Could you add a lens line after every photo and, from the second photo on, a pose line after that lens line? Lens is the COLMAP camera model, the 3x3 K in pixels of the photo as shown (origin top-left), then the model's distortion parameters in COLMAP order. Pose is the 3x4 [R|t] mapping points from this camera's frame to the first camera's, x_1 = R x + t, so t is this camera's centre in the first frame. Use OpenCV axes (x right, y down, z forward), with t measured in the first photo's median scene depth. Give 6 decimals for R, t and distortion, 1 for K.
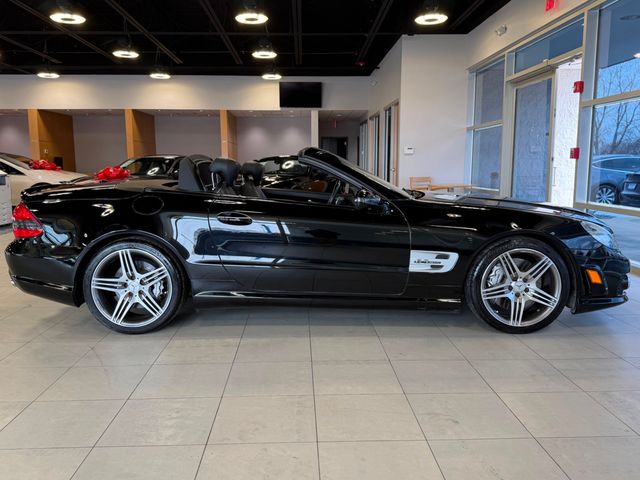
lens RADIAL K [[543.4, 0, 320.0], [0, 543.4, 240.0], [0, 0, 1]] dist [0.129439, -0.215646]
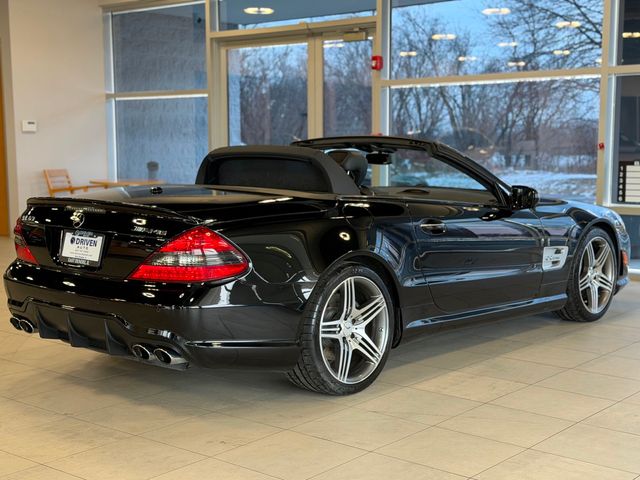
lens RADIAL K [[949.8, 0, 320.0], [0, 949.8, 240.0], [0, 0, 1]] dist [0.138395, -0.021828]
pose [[0.665472, -0.075164, 0.742629, -1.187511], [0.101393, 0.994798, 0.009828, -0.045304], [-0.739504, 0.068757, 0.669631, 0.156639]]
